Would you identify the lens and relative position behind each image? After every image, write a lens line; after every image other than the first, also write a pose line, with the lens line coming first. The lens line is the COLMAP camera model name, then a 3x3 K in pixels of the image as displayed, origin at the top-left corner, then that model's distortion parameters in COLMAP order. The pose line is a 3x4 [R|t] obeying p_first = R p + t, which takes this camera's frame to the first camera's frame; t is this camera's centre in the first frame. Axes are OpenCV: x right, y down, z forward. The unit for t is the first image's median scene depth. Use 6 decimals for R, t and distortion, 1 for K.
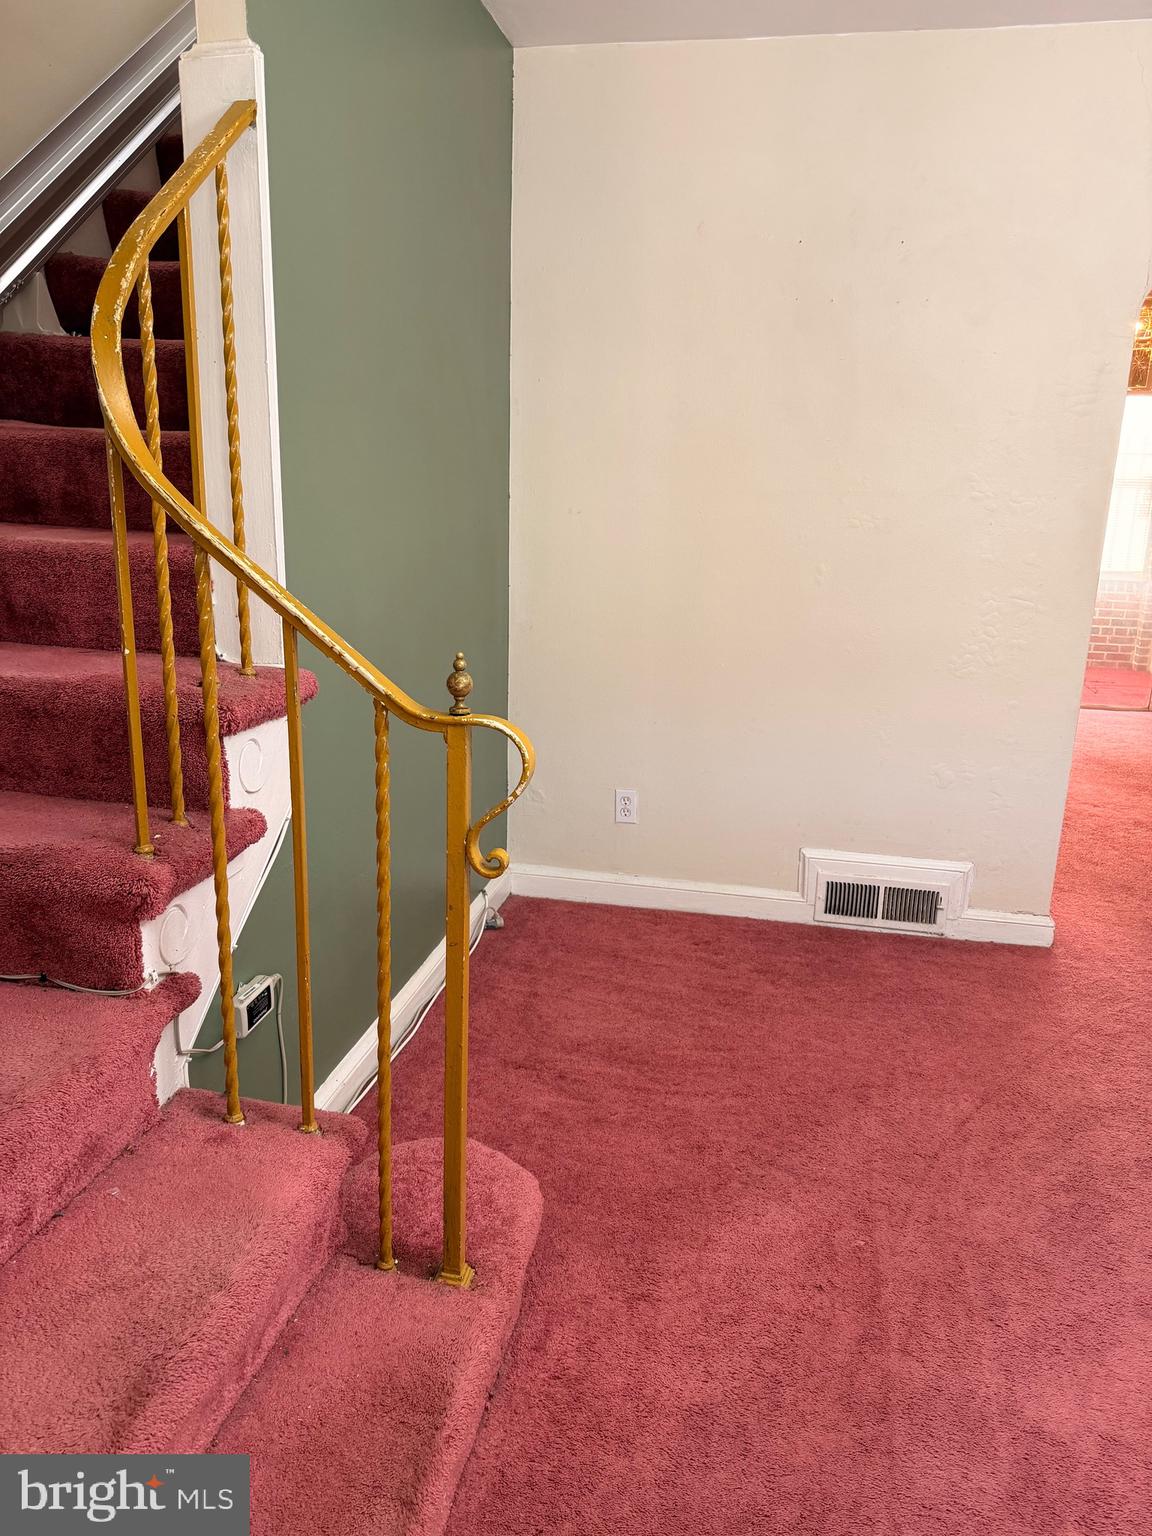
lens RADIAL K [[1070.5, 0, 576.0], [0, 1070.5, 768.0], [0, 0, 1]] dist [0.060701, -0.000699]
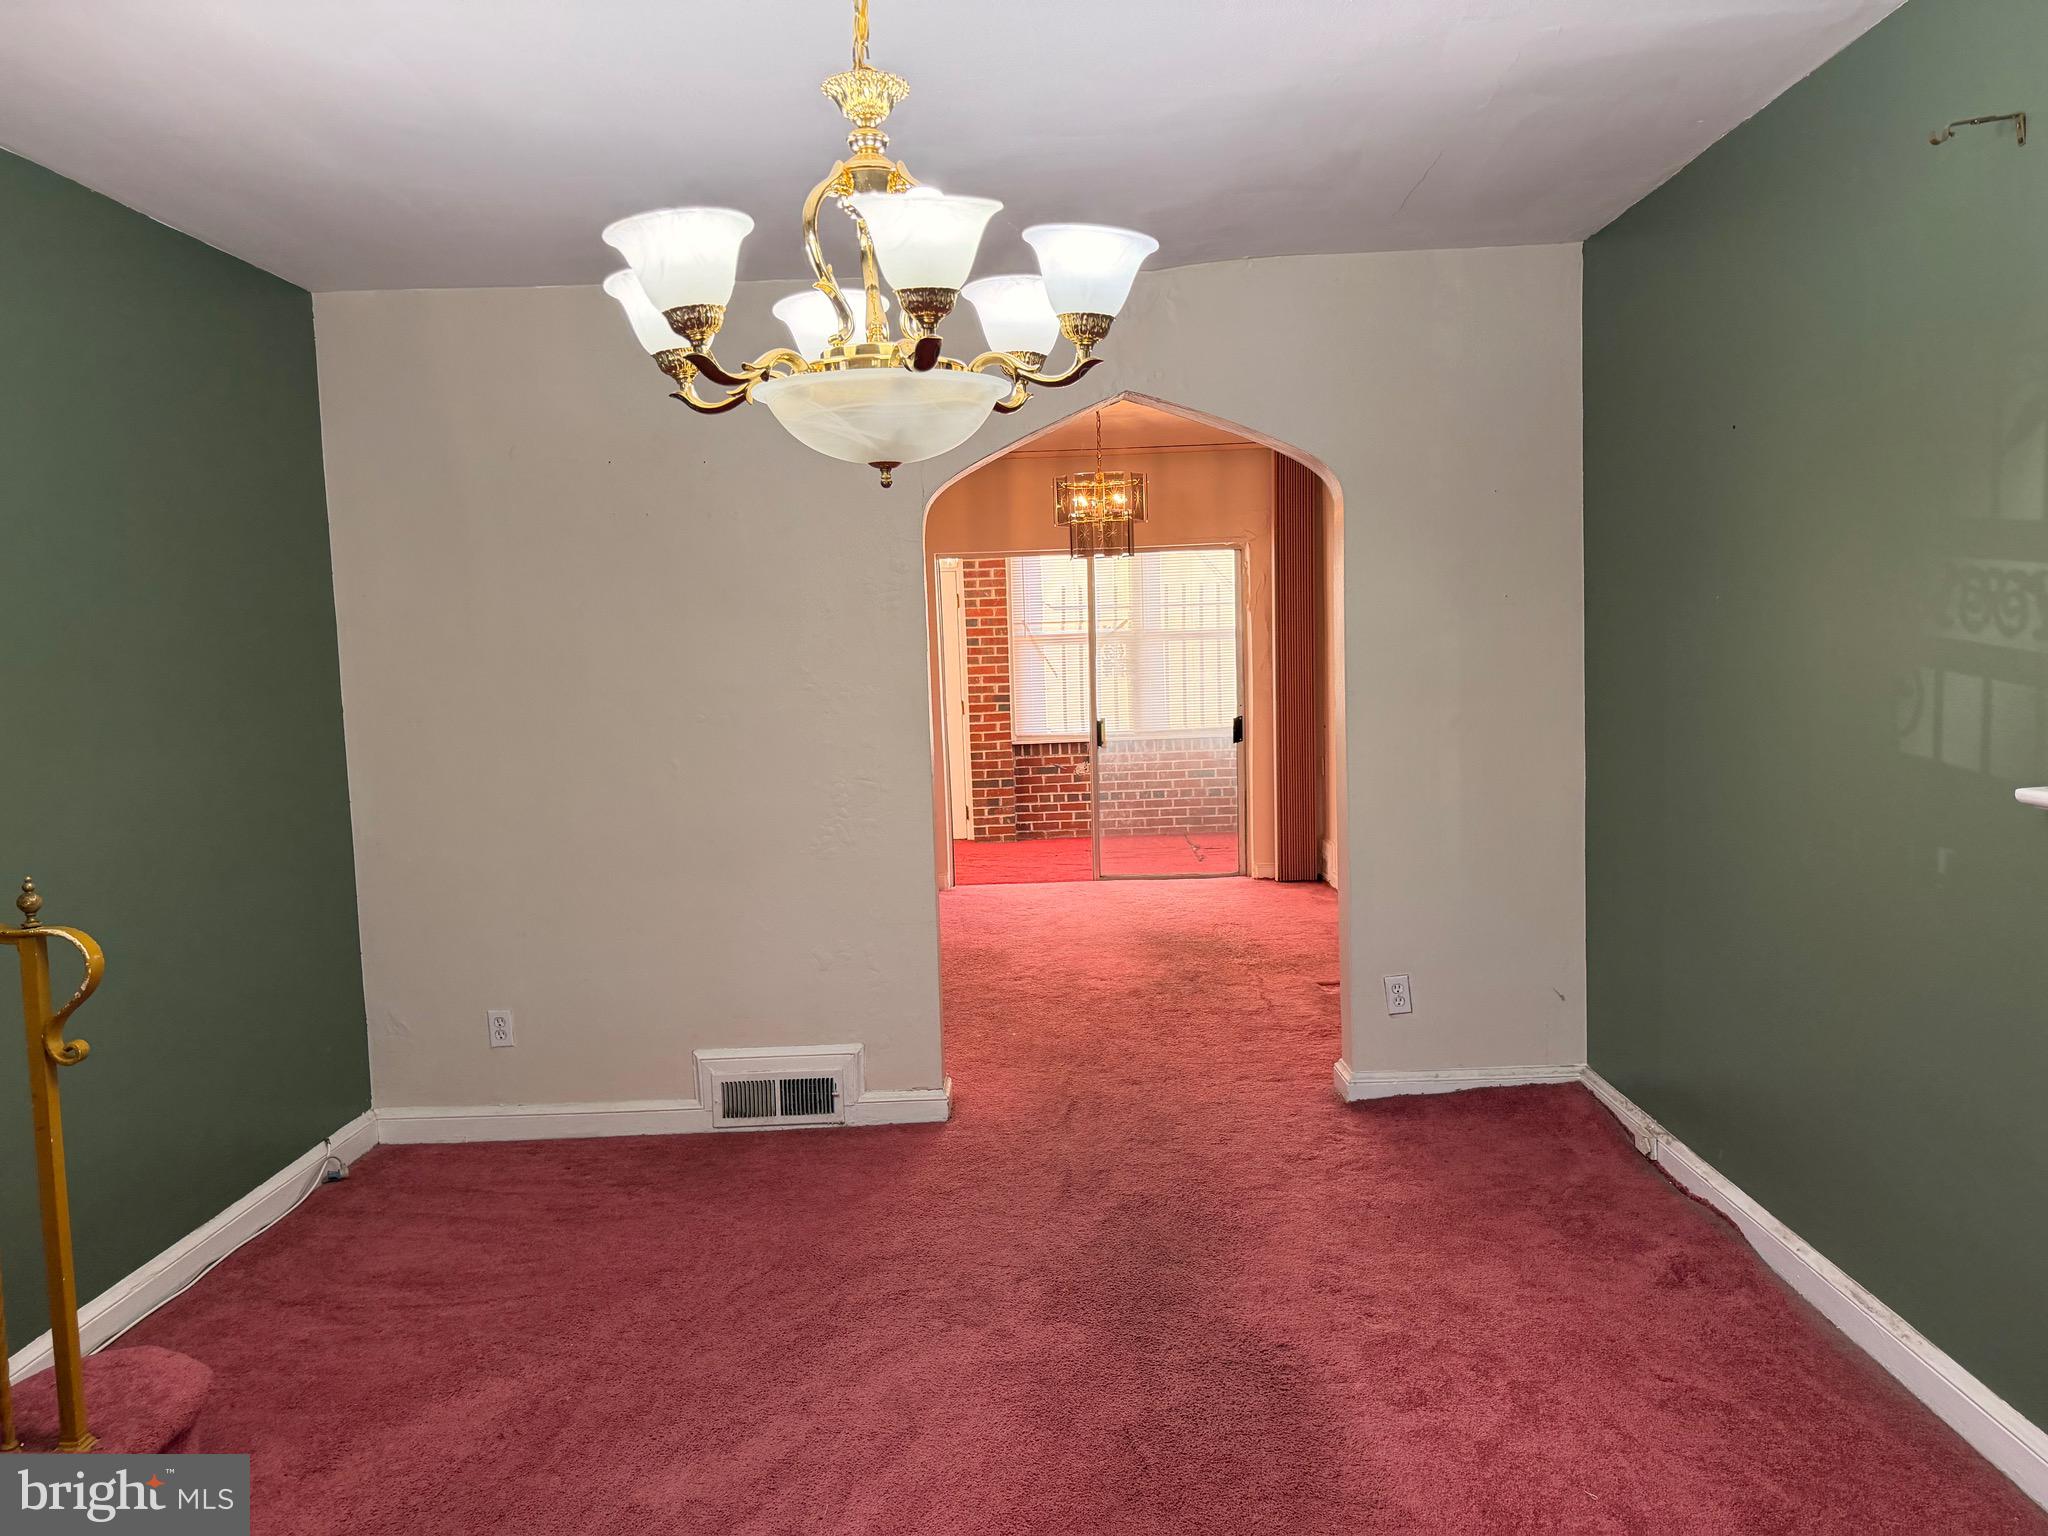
lens RADIAL K [[1470.5, 0, 1024.0], [0, 1470.5, 768.0], [0, 0, 1]] dist [0.064607, -0.105959]
pose [[0.984512, -0.087922, 0.151680, 0.329878], [0.111918, 0.981122, -0.157715, 0.070496], [-0.134950, 0.172248, 0.975766, -0.352092]]
